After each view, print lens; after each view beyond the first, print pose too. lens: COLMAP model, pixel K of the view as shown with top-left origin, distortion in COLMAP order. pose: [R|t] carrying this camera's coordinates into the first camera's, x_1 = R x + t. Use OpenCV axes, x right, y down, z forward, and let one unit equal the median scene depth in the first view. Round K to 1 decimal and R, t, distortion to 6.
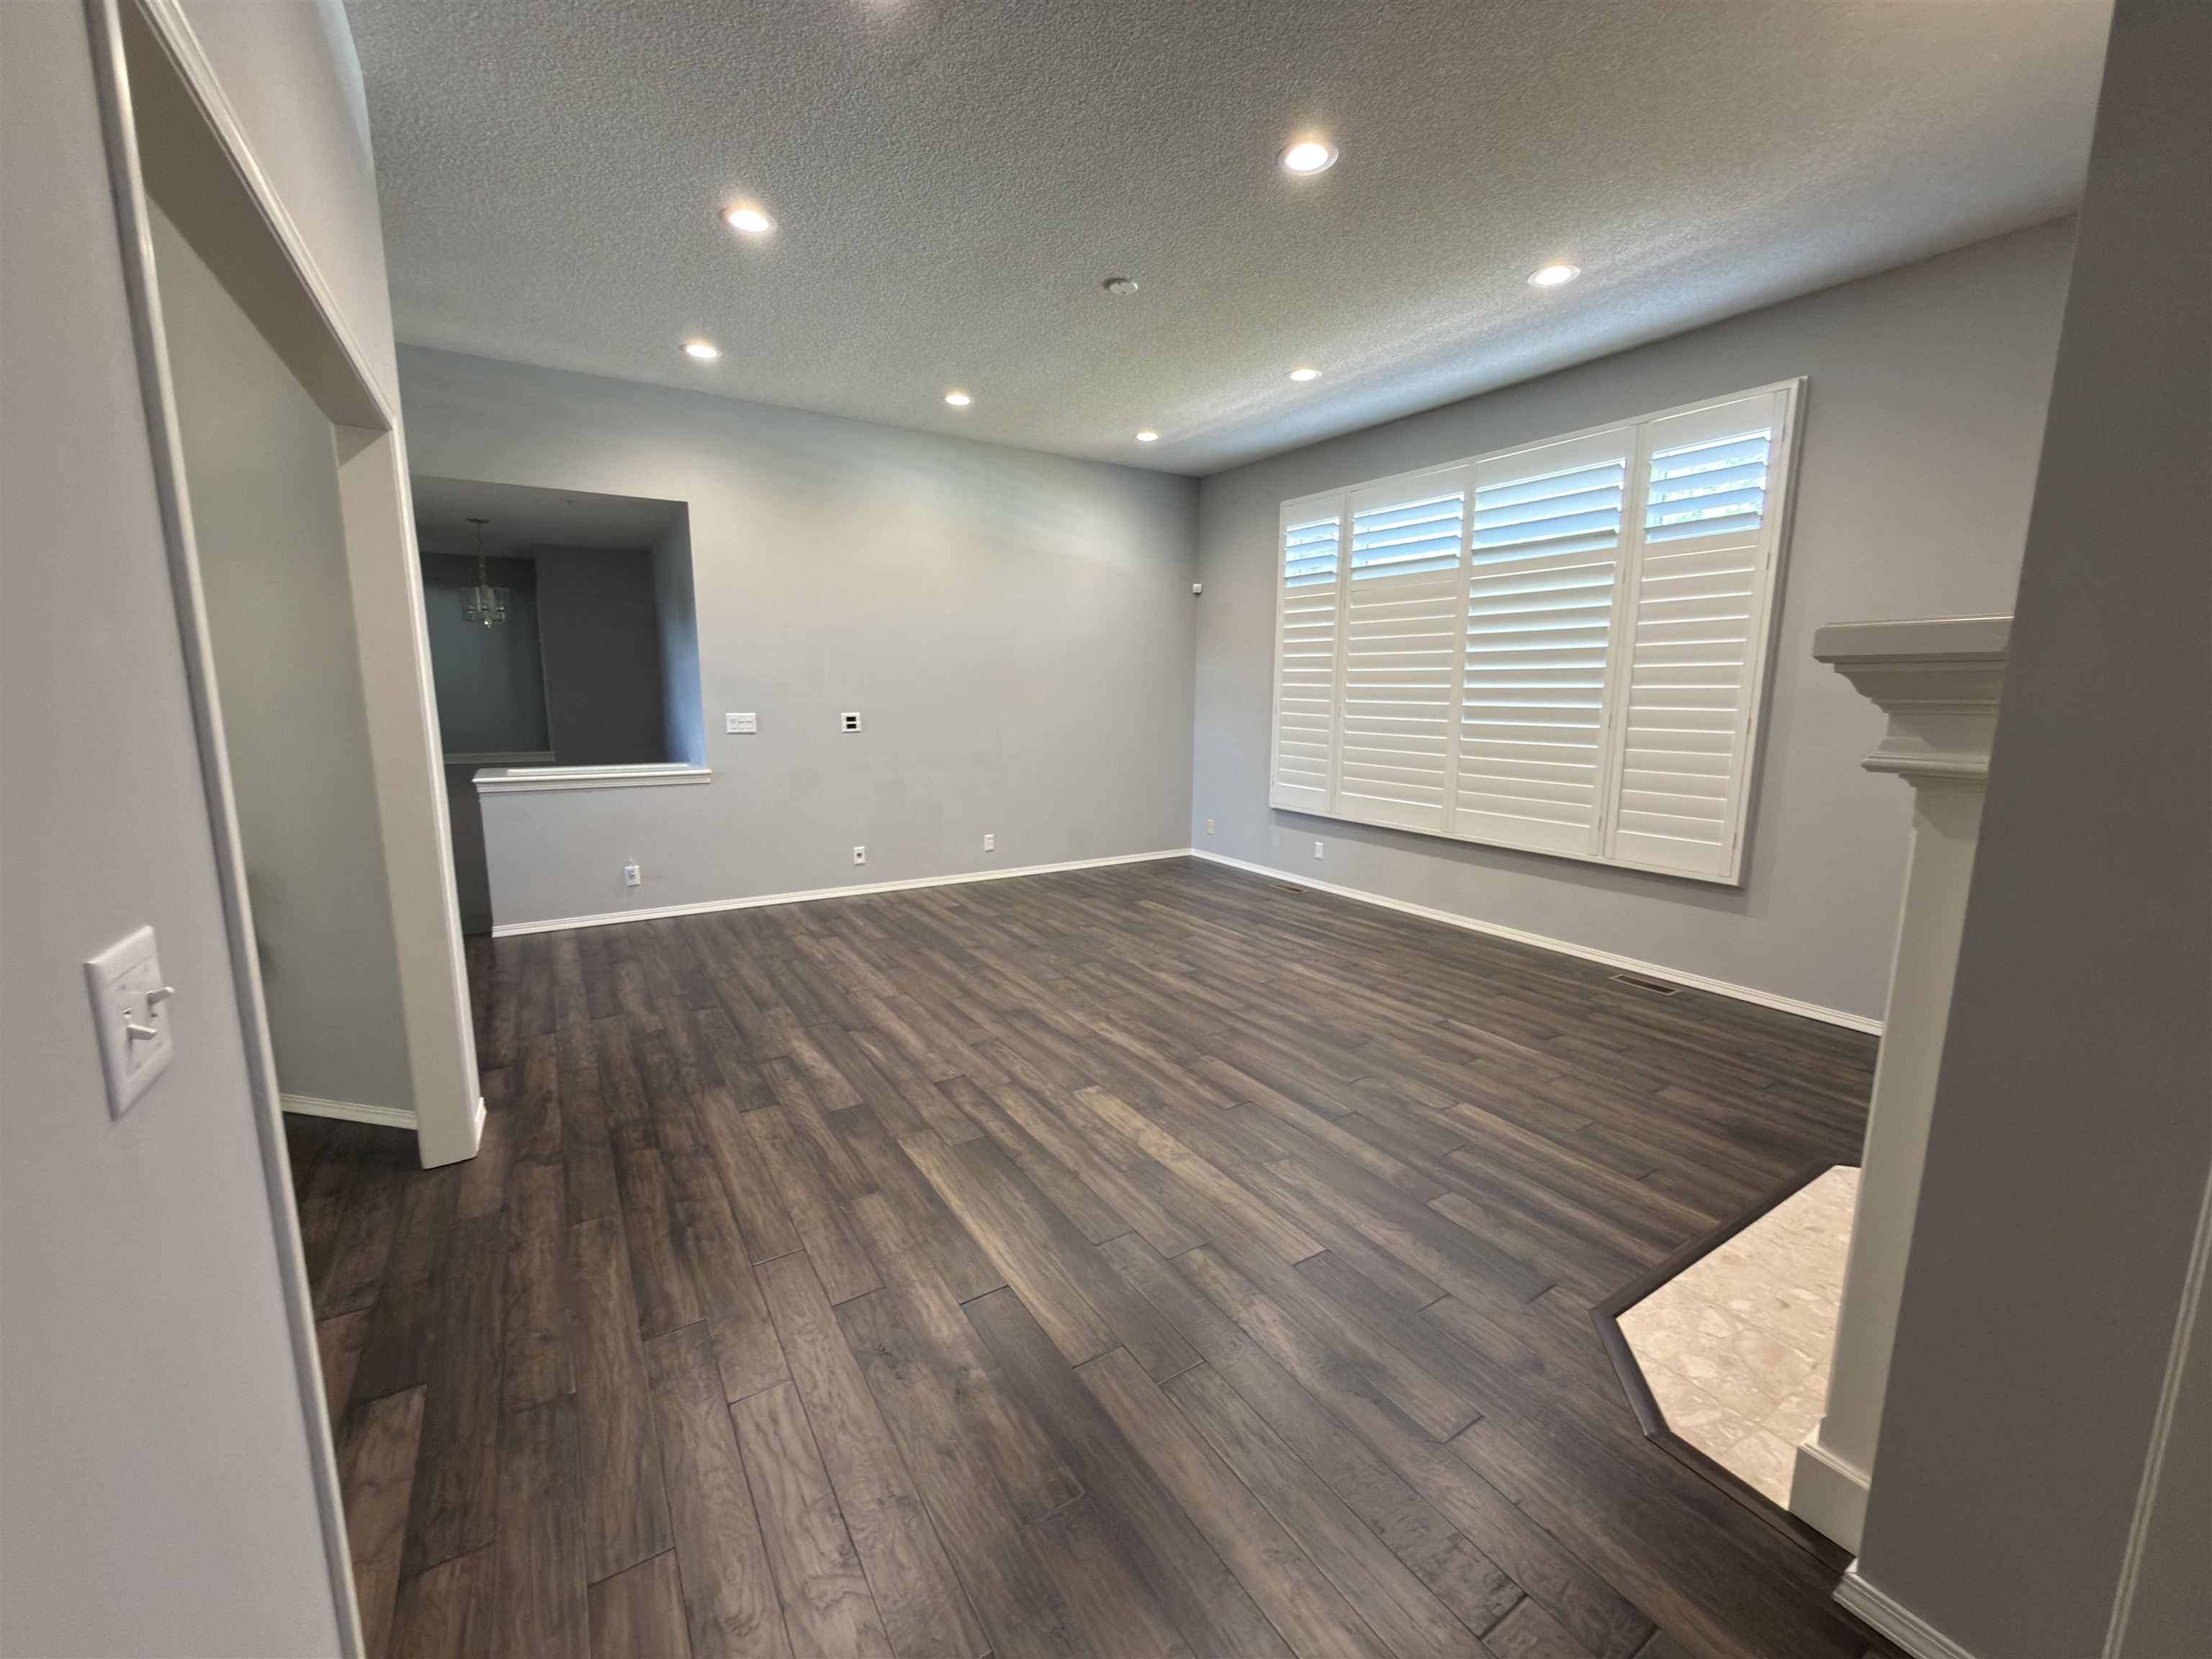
lens RADIAL K [[887.9, 0, 1103.4], [0, 887.9, 823.5], [0, 0, 1]] dist [0.006177, -0.001592]
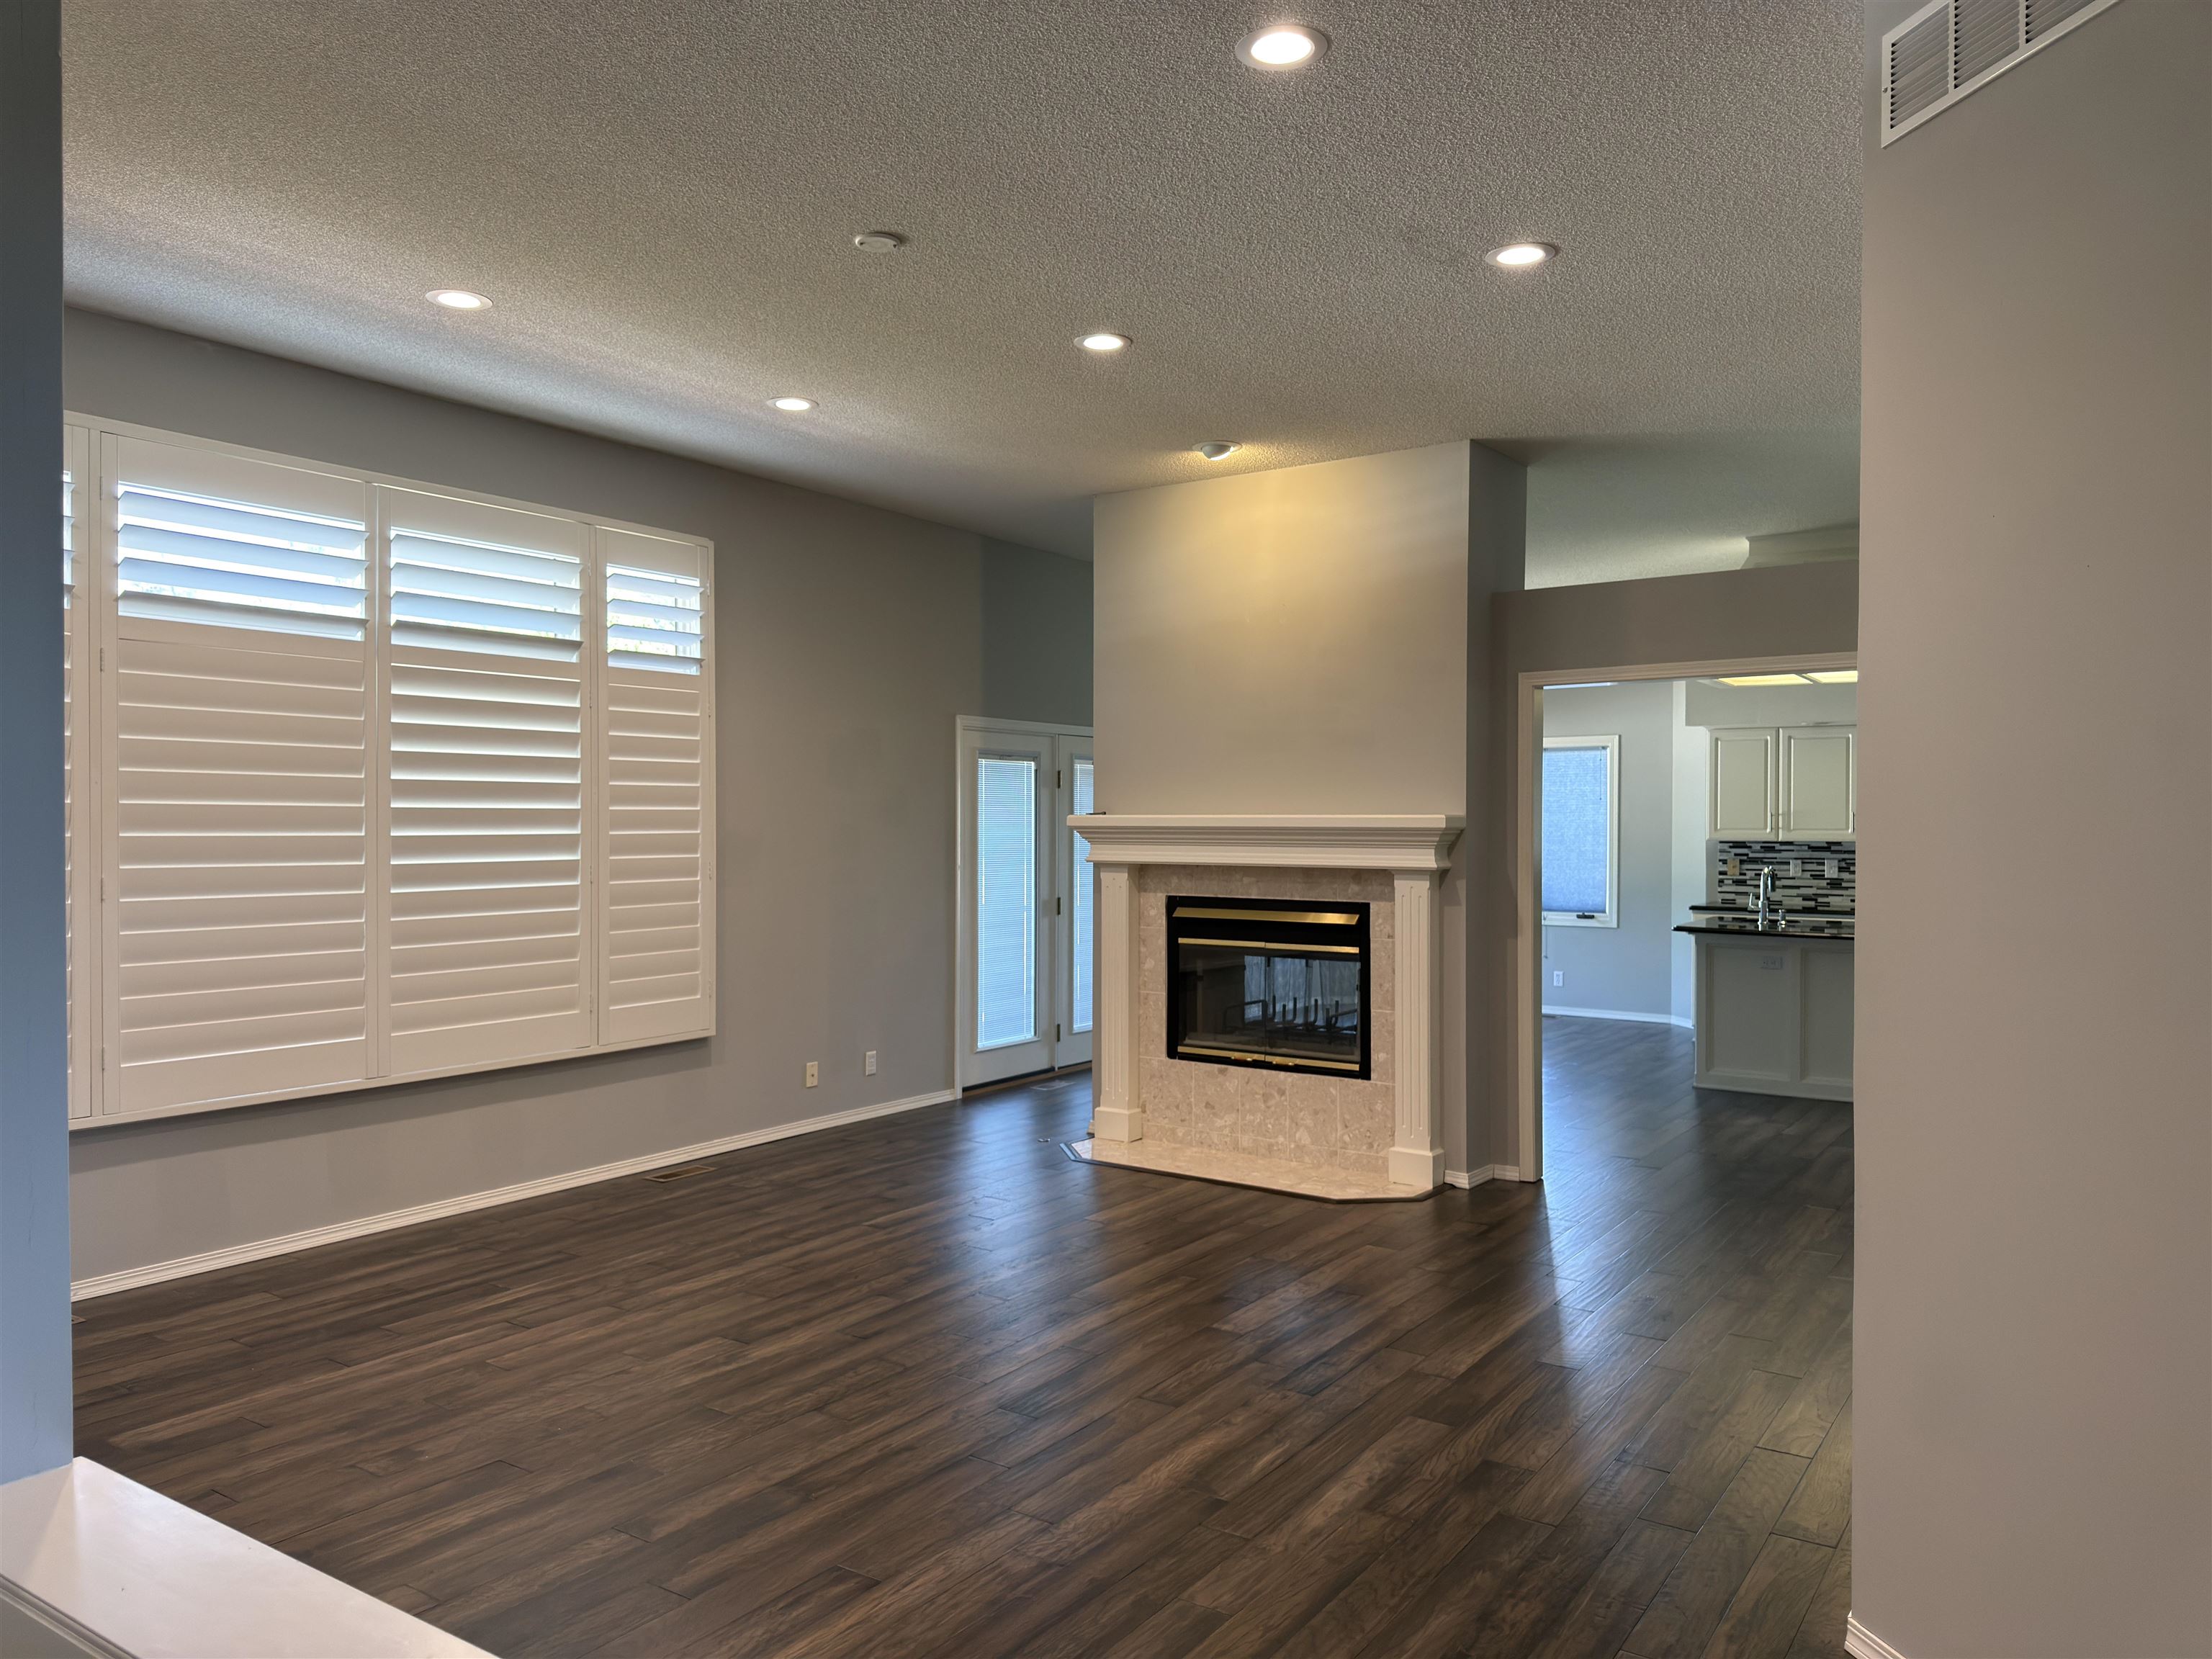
lens RADIAL K [[1559.4, 0, 1110.4], [0, 1559.4, 819.2], [0, 0, 1]] dist [0.046017, -0.035363]
pose [[-0.398705, -0.007642, 0.917047, -0.940820], [0.134903, 0.988598, 0.066890, -0.201514], [-0.907103, 0.150382, -0.393128, 1.154851]]
